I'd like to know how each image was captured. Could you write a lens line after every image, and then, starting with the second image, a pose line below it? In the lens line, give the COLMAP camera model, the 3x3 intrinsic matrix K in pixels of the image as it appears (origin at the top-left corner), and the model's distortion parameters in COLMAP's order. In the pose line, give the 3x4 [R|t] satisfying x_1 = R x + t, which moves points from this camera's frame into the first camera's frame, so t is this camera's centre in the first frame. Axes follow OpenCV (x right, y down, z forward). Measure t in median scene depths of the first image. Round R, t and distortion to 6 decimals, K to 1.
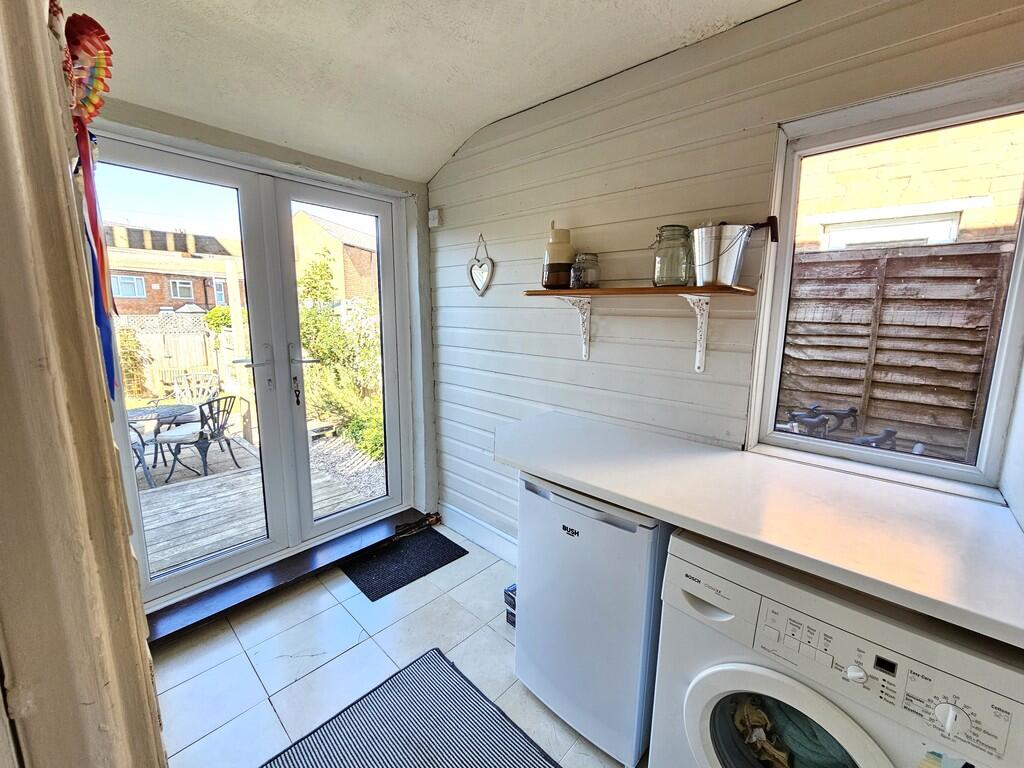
lens RADIAL K [[418.5, 0, 515.5], [0, 418.5, 380.1], [0, 0, 1]] dist [-0.002809, 0.000259]
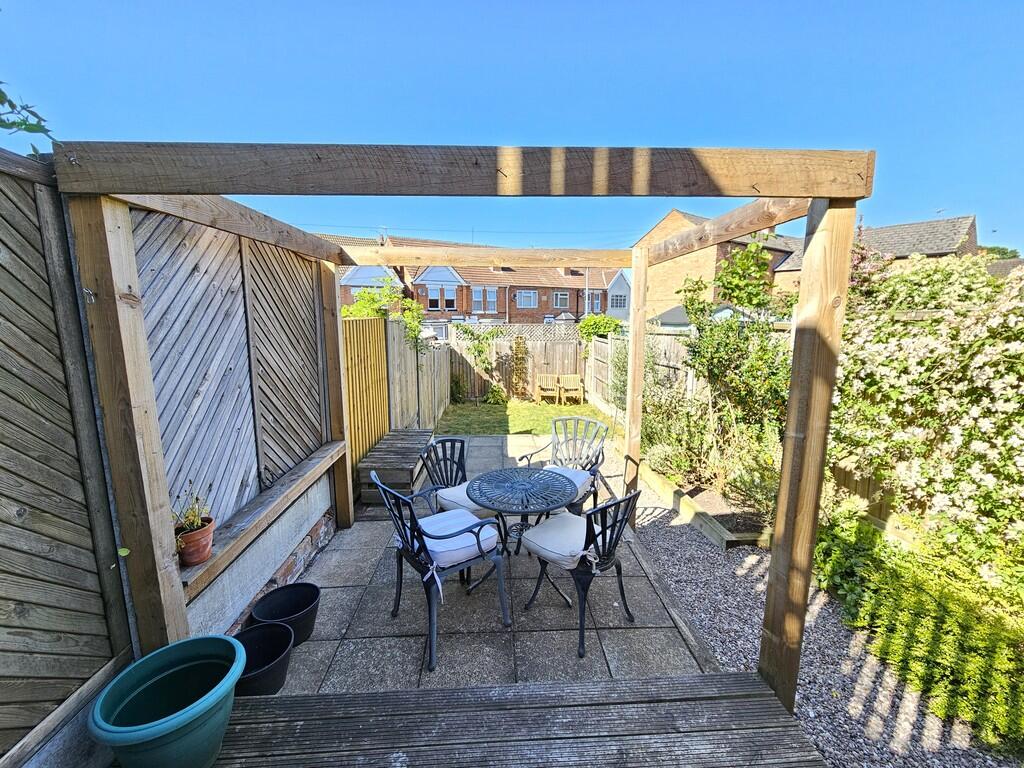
lens RADIAL K [[418.5, 0, 515.5], [0, 418.5, 380.1], [0, 0, 1]] dist [-0.002809, 0.000259]
pose [[0.719995, 0.113276, -0.684672, -0.459605], [-0.125897, 0.991538, 0.031654, -0.103444], [0.682464, 0.063408, 0.728164, 0.519388]]
